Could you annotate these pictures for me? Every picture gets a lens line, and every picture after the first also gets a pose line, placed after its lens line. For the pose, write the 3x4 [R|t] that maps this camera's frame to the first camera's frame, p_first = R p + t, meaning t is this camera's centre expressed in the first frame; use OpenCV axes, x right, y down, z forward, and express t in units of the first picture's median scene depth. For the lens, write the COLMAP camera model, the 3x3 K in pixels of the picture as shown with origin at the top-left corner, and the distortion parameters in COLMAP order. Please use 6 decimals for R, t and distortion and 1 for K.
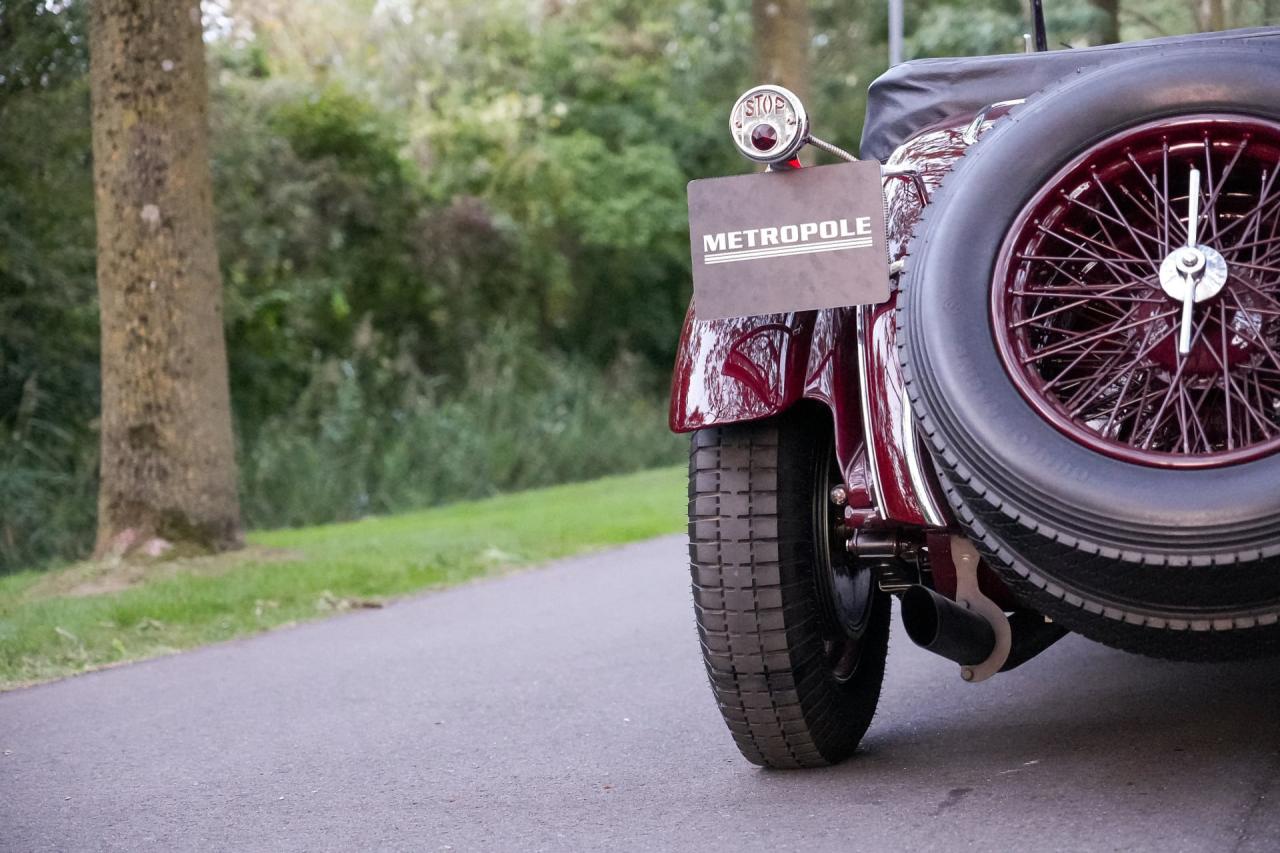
lens RADIAL K [[2825.5, 0, 640.0], [0, 2825.5, 426.5], [0, 0, 1]] dist [-0.010663, -0.401137]
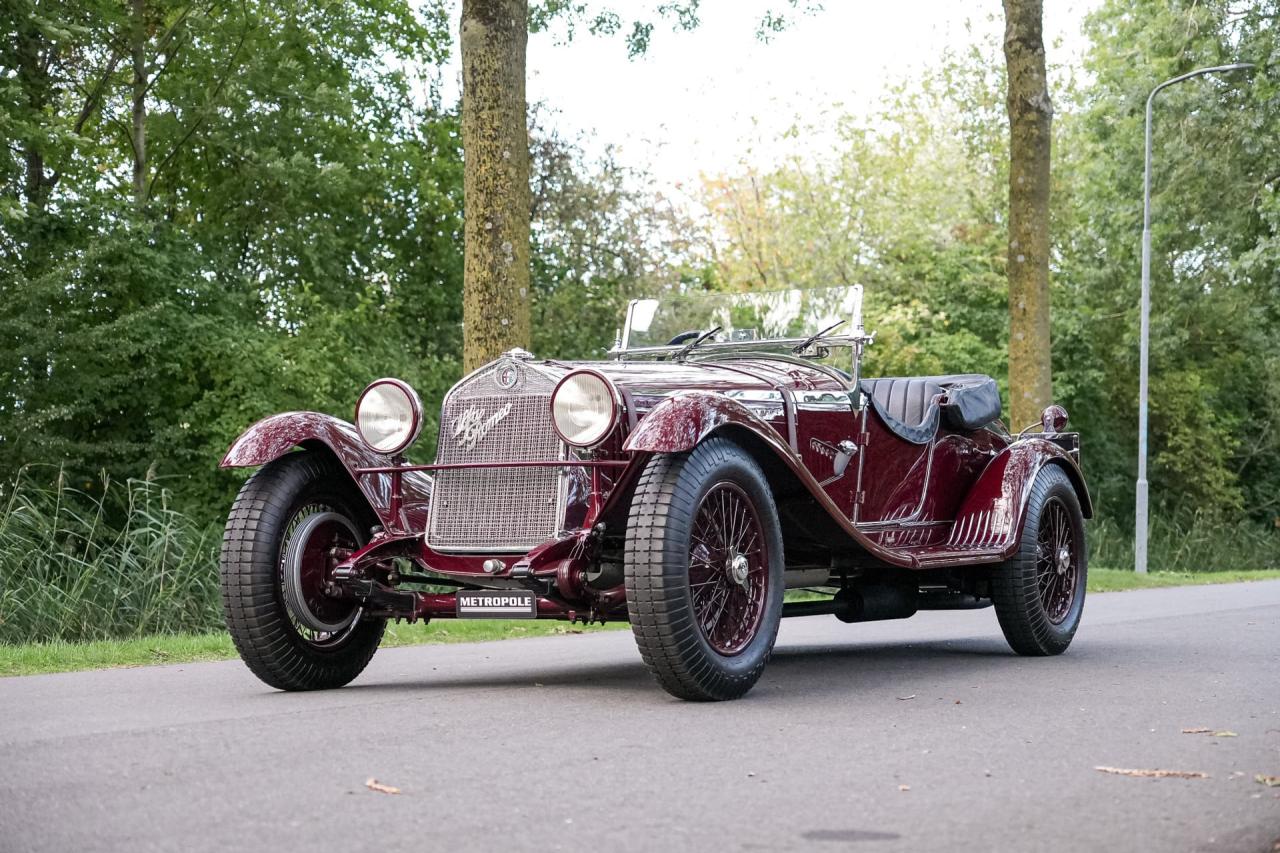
lens RADIAL K [[2492.8, 0, 643.2], [0, 2492.8, 398.8], [0, 0, 1]] dist [0.028798, 0.179013]
pose [[0.976320, 0.026696, -0.214680, 0.243305], [-0.040326, 0.997421, -0.059365, 0.006097], [0.212542, 0.066616, 0.974879, -0.464492]]
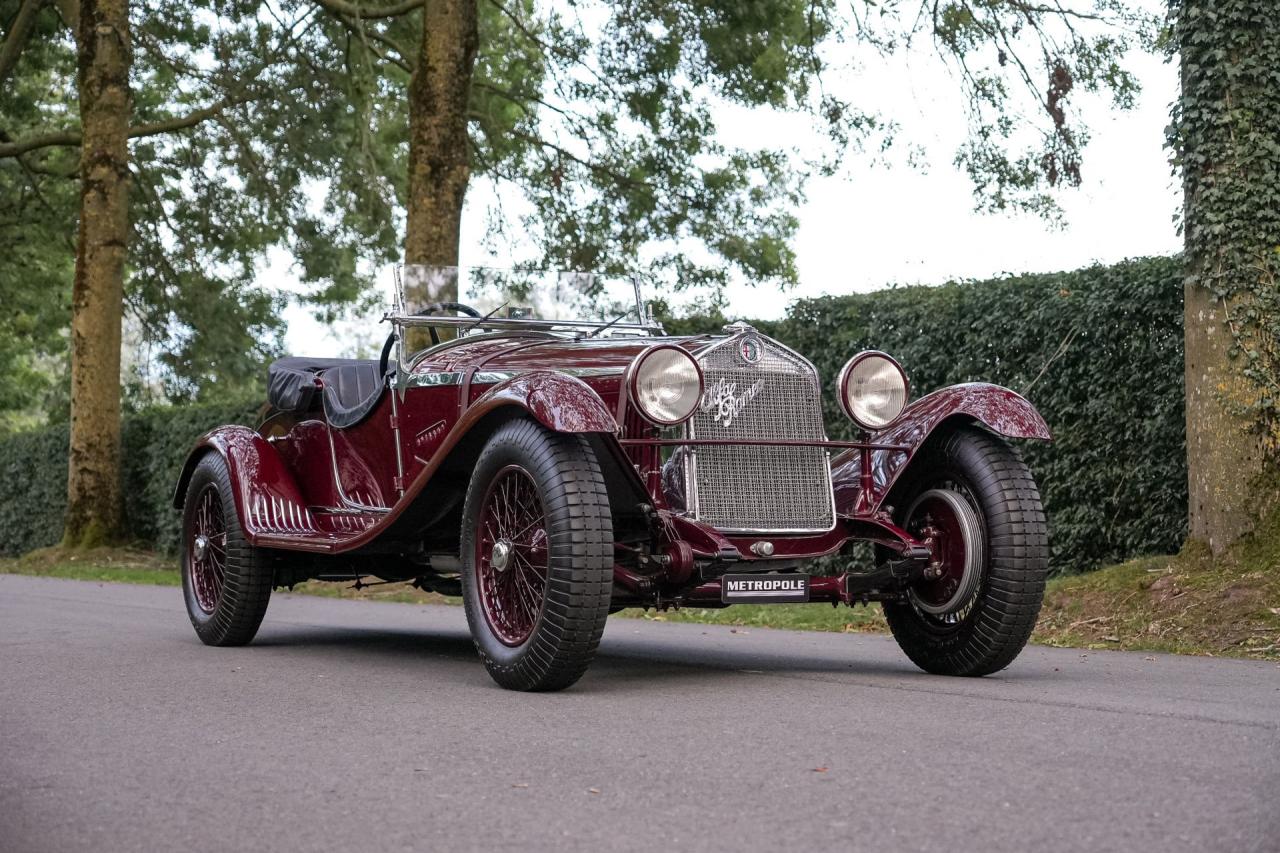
lens RADIAL K [[2492.8, 0, 643.2], [0, 2492.8, 398.8], [0, 0, 1]] dist [0.028798, 0.179013]
pose [[0.711353, 0.086394, 0.697505, -0.488941], [-0.026757, 0.995026, -0.095956, 0.040521], [-0.702326, 0.049596, 0.710126, -0.228671]]
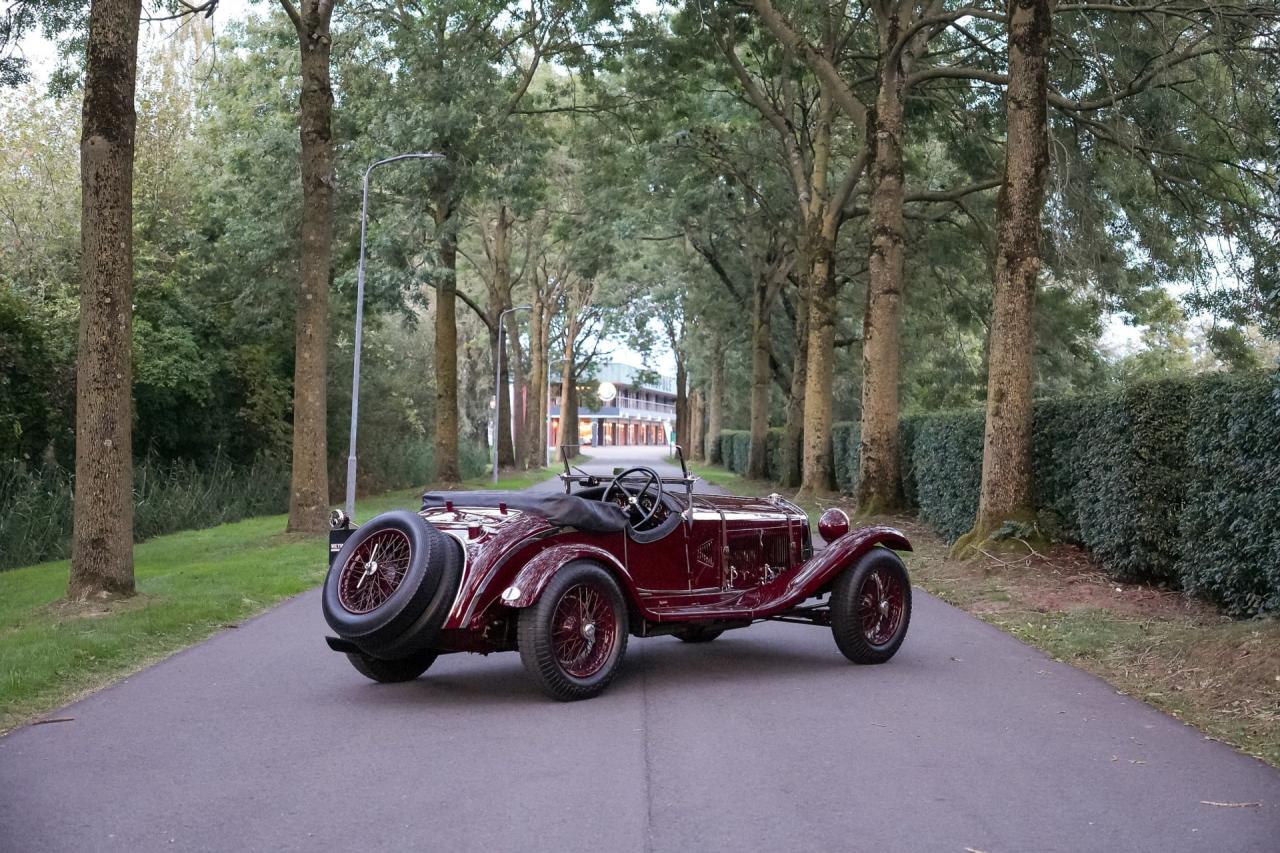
lens RADIAL K [[1999.9, 0, 640.0], [0, 1999.9, 426.5], [0, 0, 1]] dist [-0.016245, -0.009130]
pose [[0.954283, 0.060626, 0.292693, -0.232872], [-0.054463, 0.998090, -0.029167, -0.064917], [-0.293902, 0.011892, 0.955761, -0.615588]]
